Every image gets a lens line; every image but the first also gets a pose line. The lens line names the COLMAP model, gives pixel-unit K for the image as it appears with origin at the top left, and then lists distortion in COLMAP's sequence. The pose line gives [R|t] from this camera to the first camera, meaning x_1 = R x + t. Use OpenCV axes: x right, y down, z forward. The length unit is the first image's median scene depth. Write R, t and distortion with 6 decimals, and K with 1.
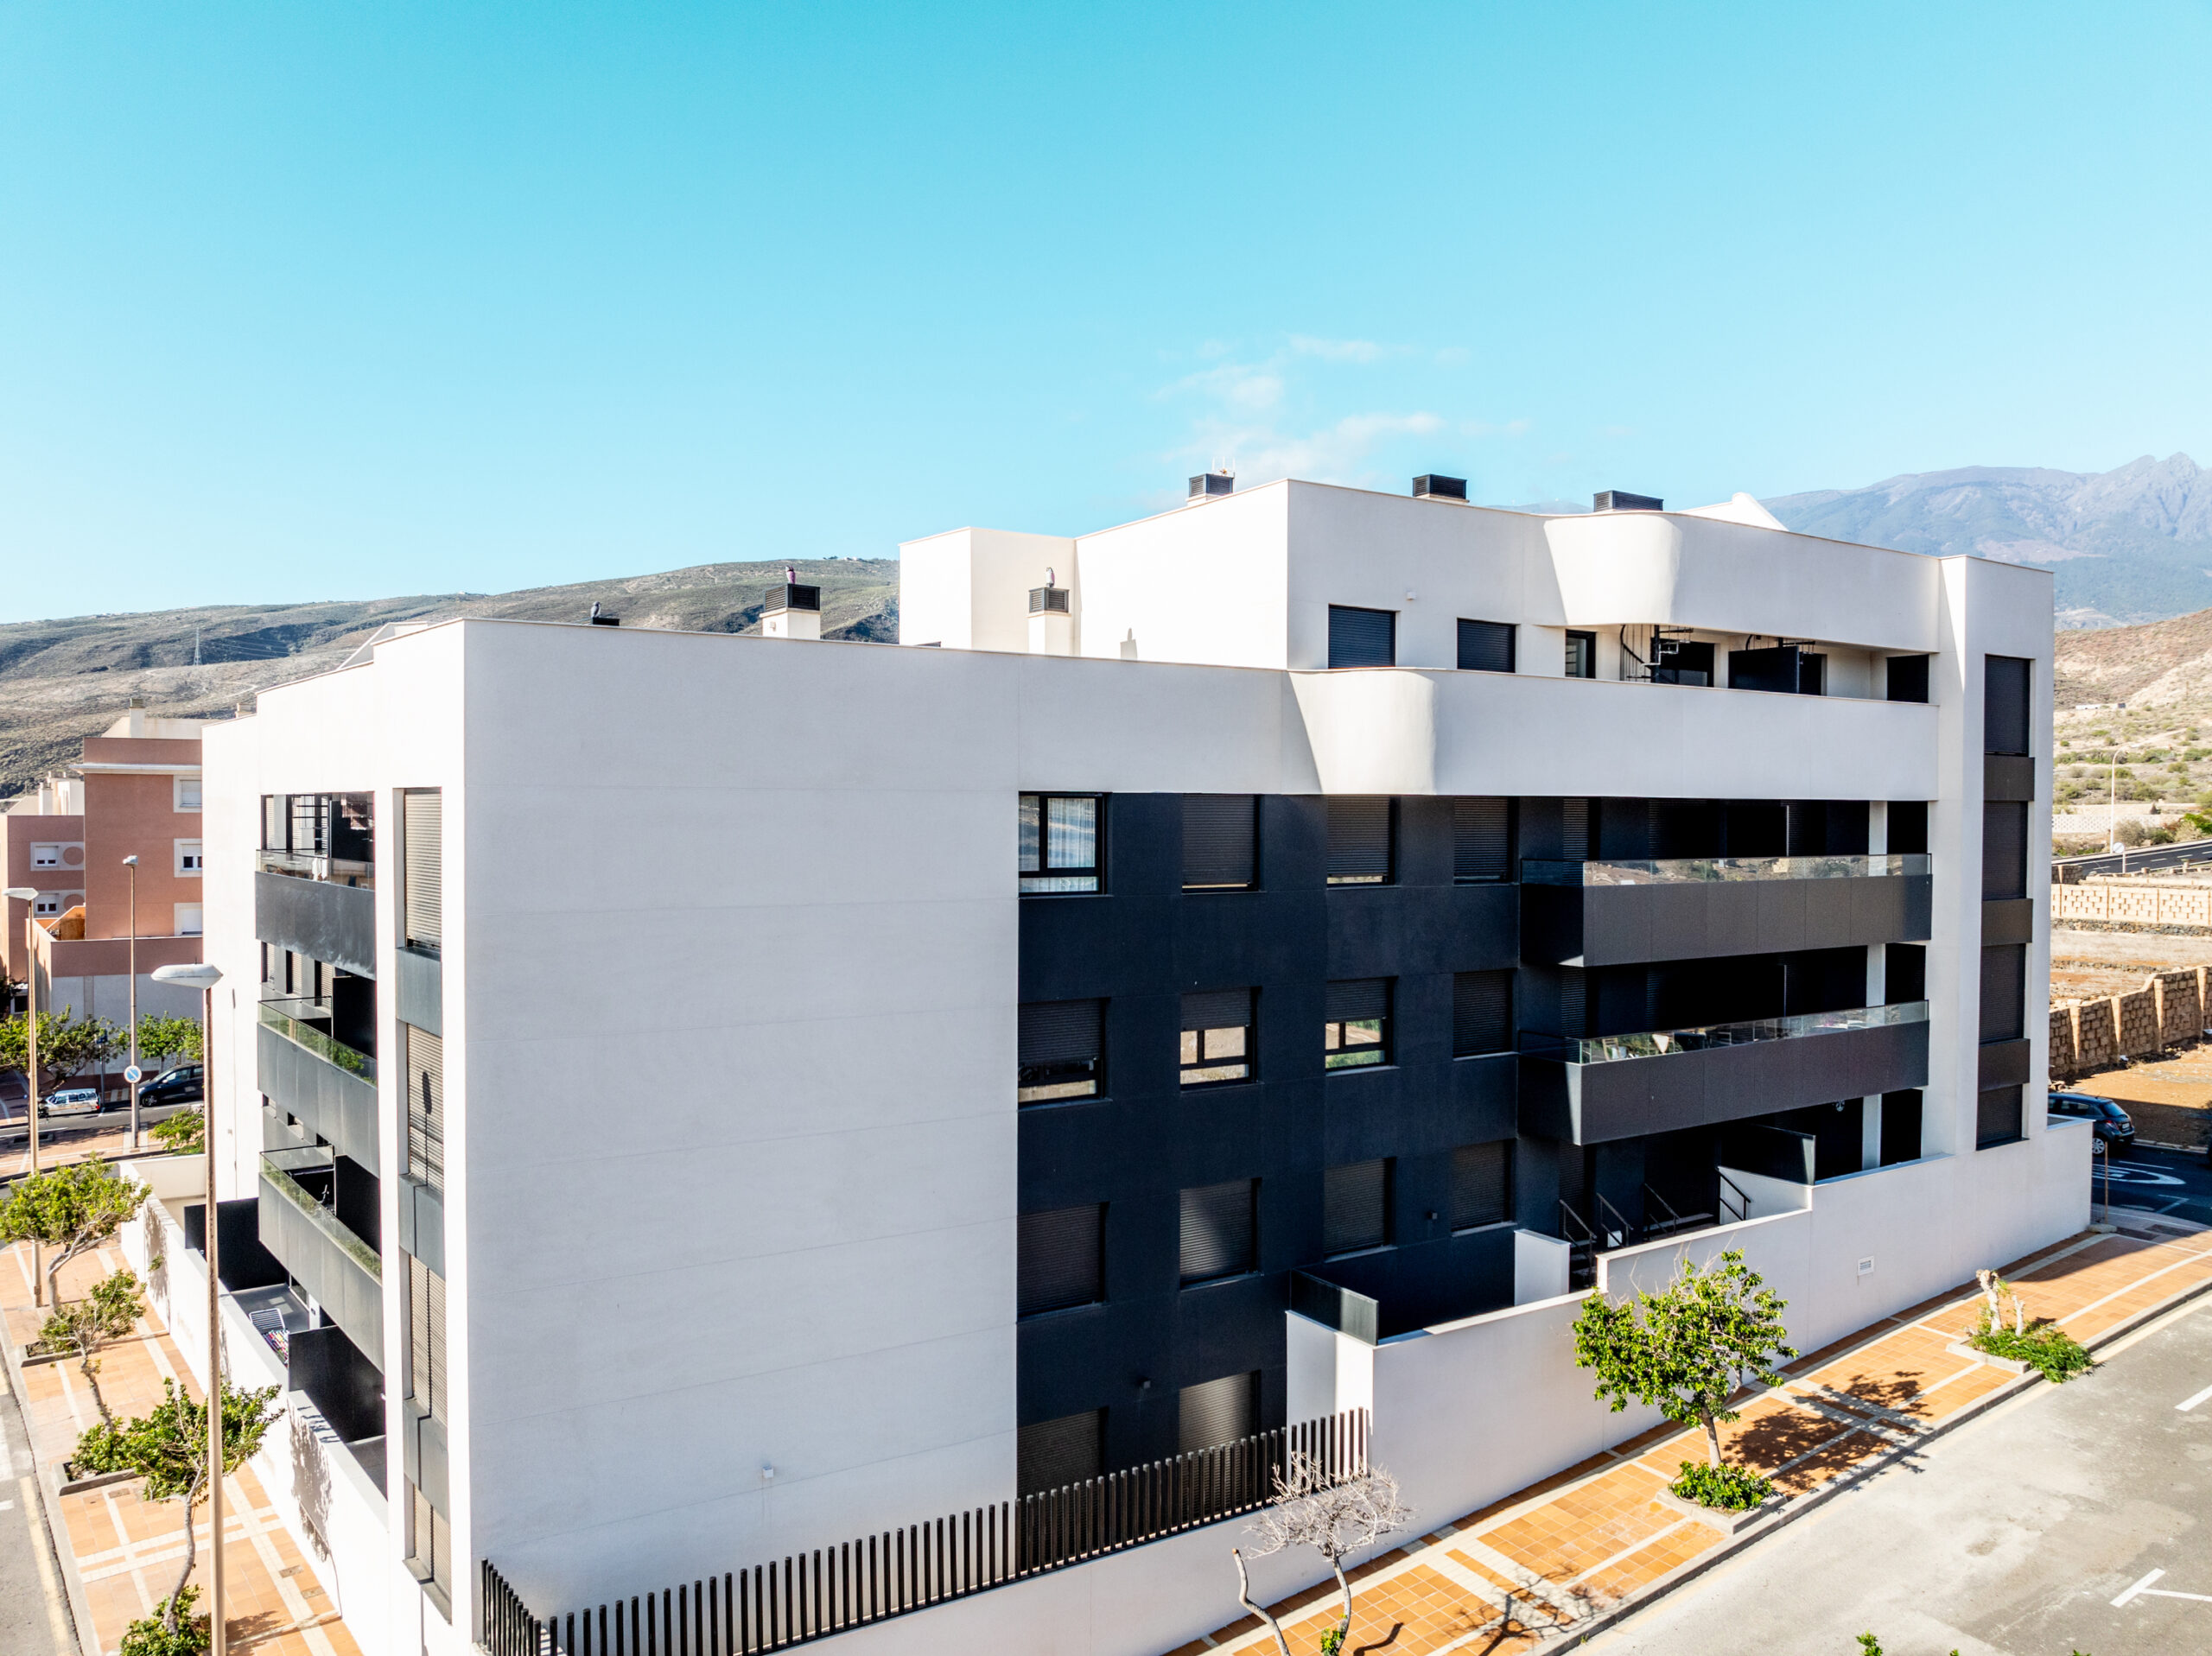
lens RADIAL K [[1562.2, 0, 1106.7], [0, 1562.2, 833.7], [0, 0, 1]] dist [-0.066461, 0.041440]
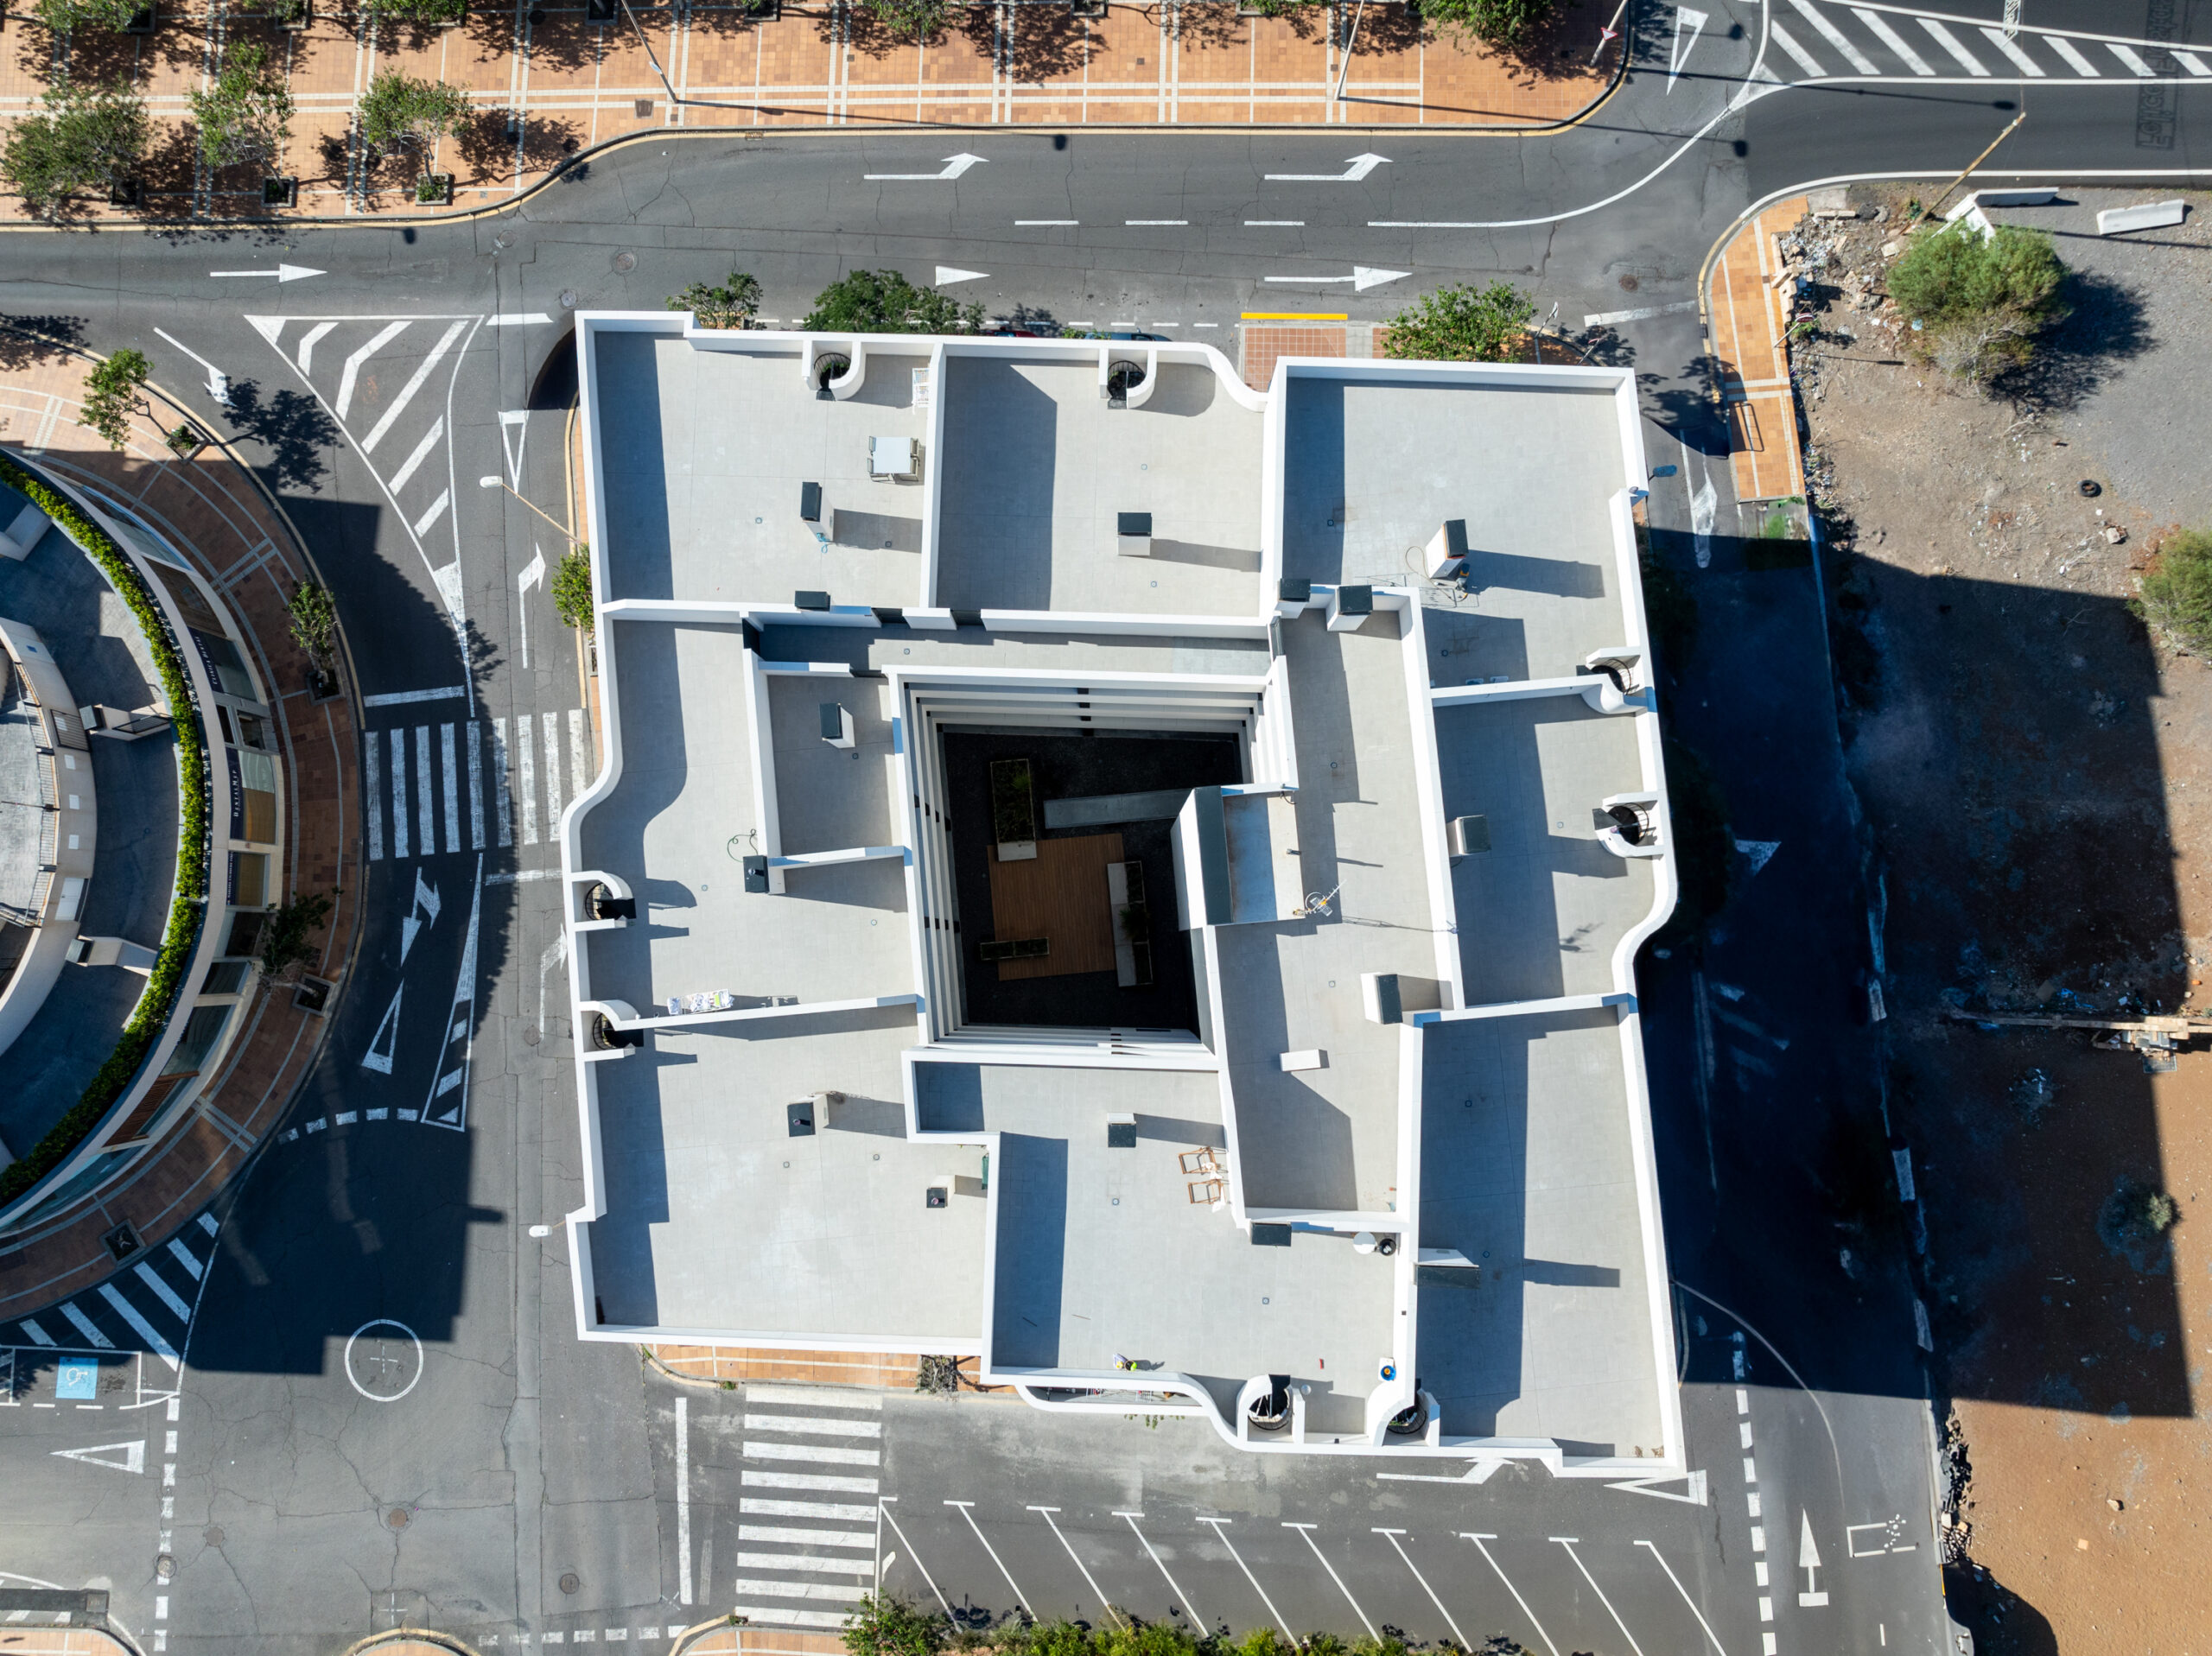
lens RADIAL K [[1583.1, 0, 1112.7], [0, 1583.1, 862.1], [0, 0, 1]] dist [-0.063146, 0.037507]
pose [[0.829156, 0.557334, -0.043345, -0.003149], [-0.003612, 0.082878, 0.996553, -1.849021], [0.559006, -0.826141, 0.070732, 1.294243]]
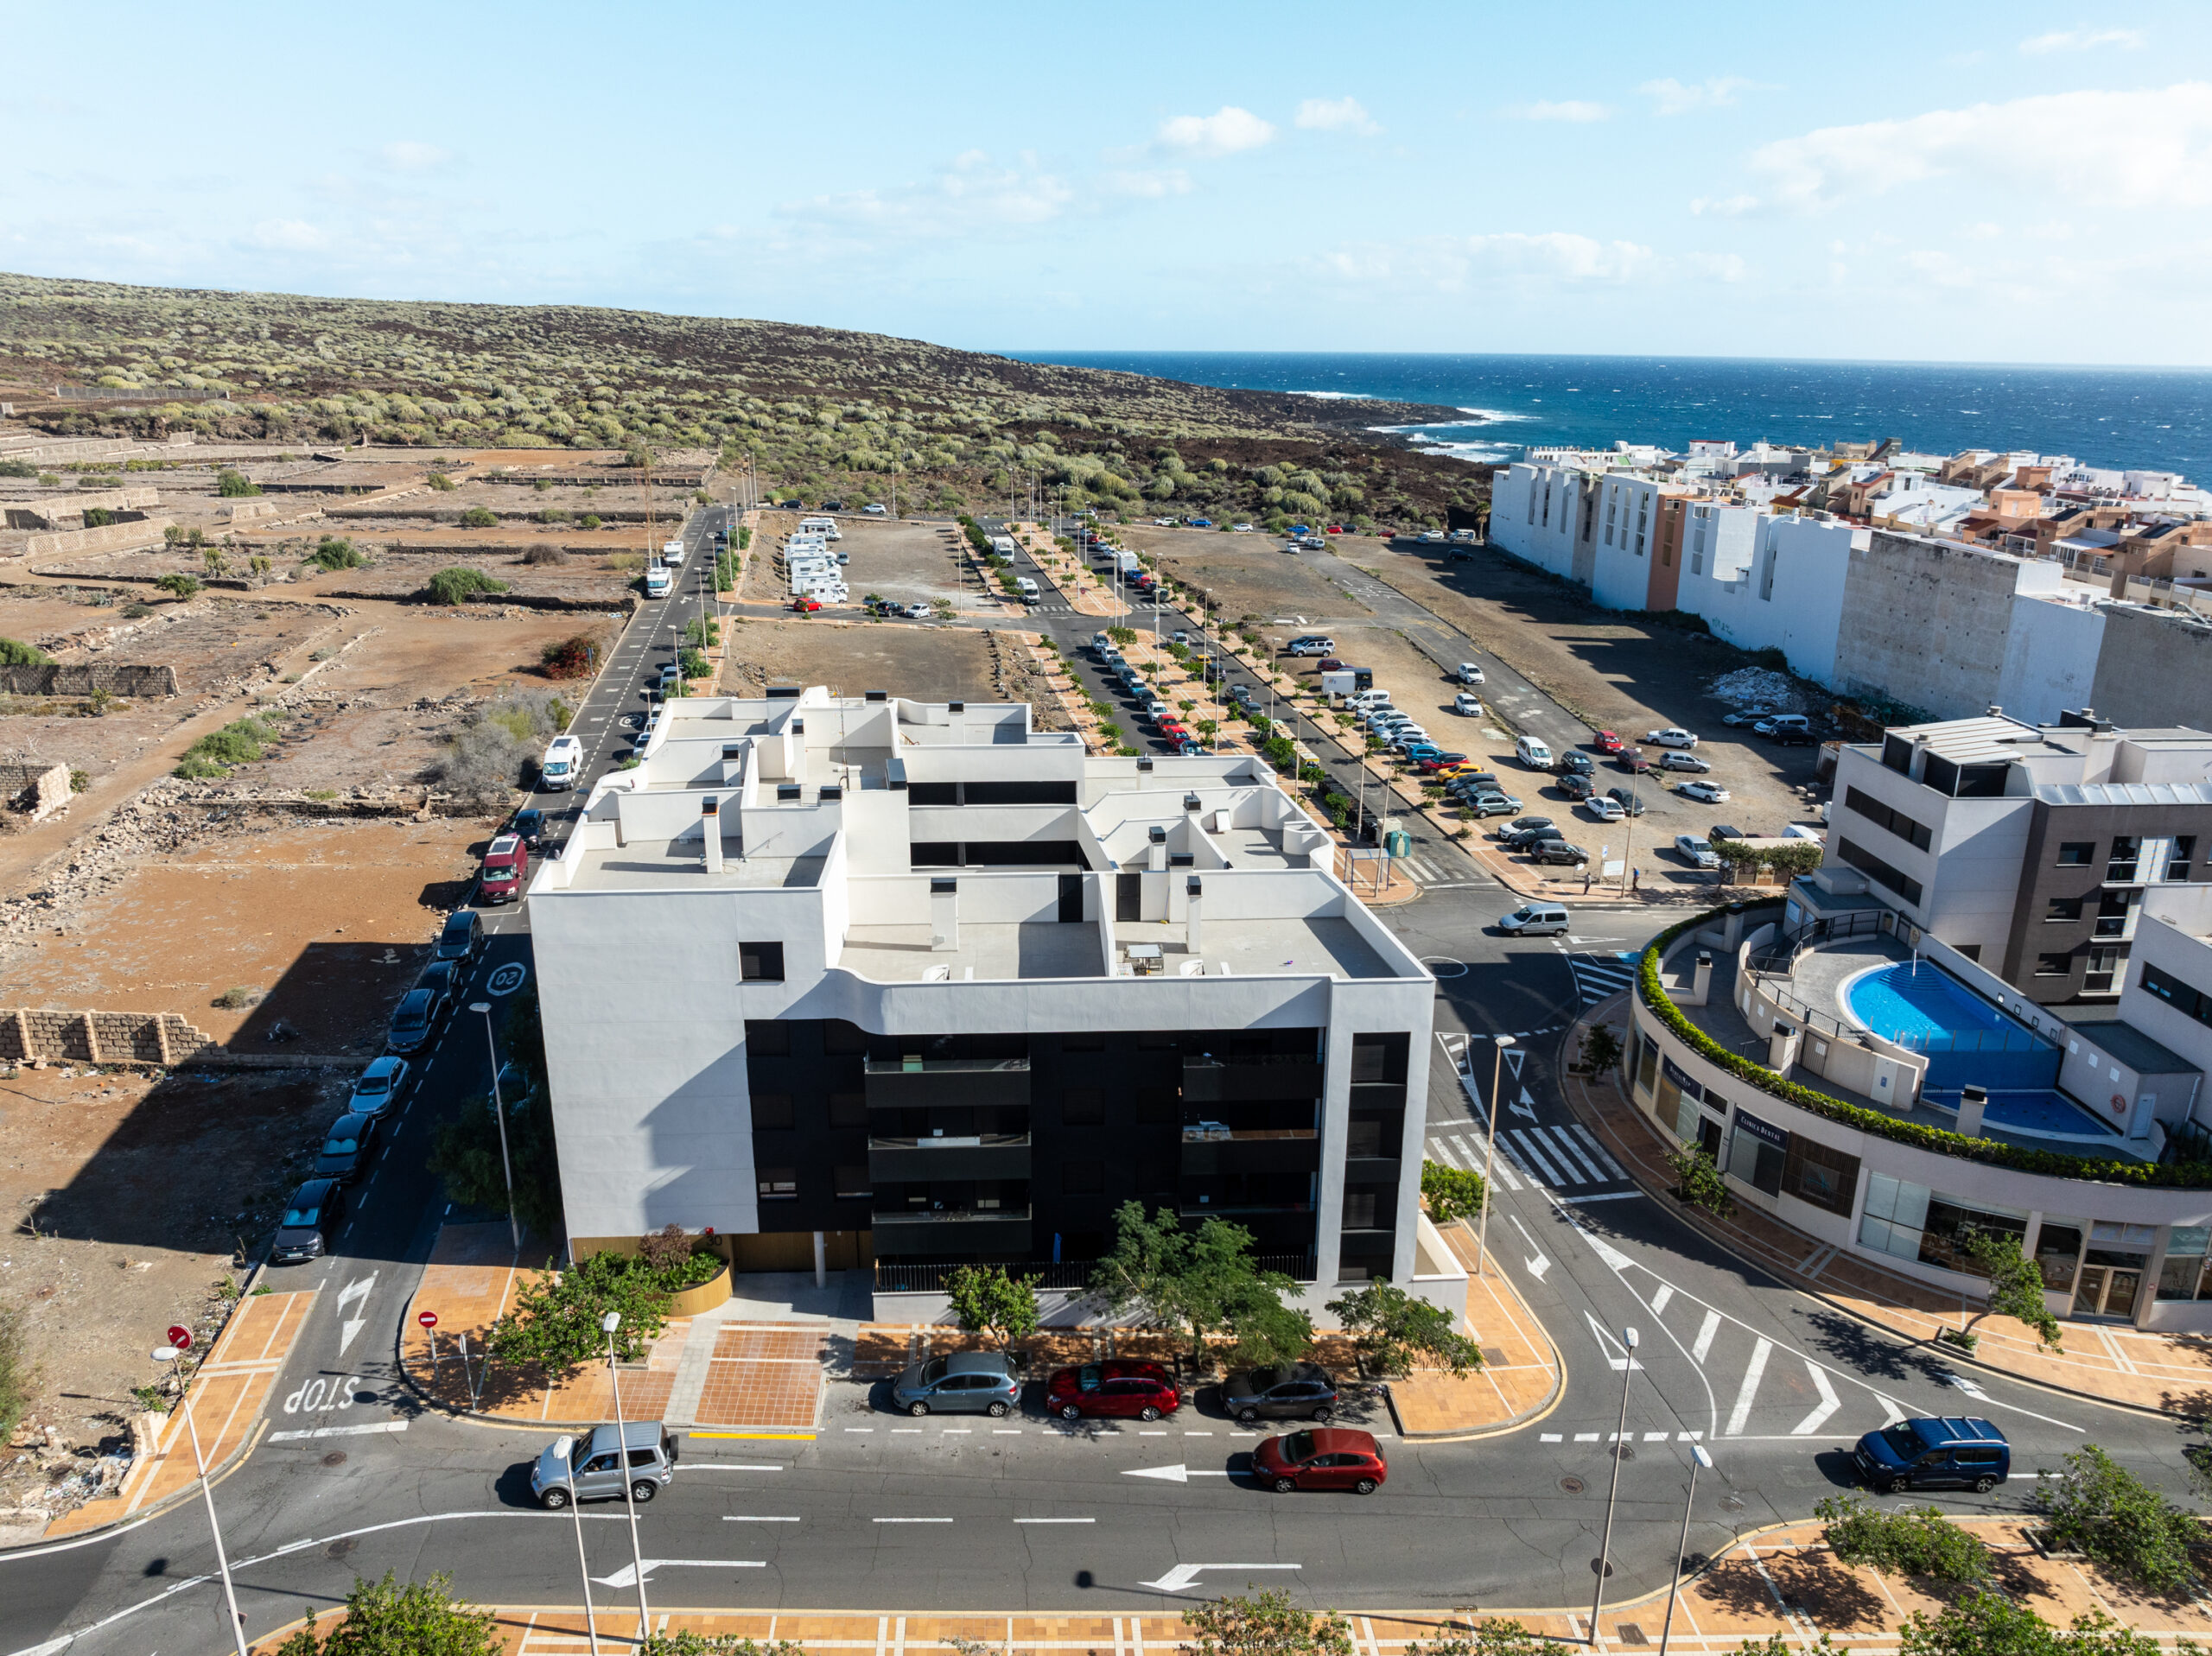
lens RADIAL K [[1559.1, 0, 1106.0], [0, 1559.1, 828.0], [0, 0, 1]] dist [-0.053733, 0.022548]
pose [[-0.873312, -0.152352, 0.462726, -1.474575], [0.000758, 0.949415, 0.314024, -0.931377], [-0.487162, 0.274592, -0.829019, 3.425888]]
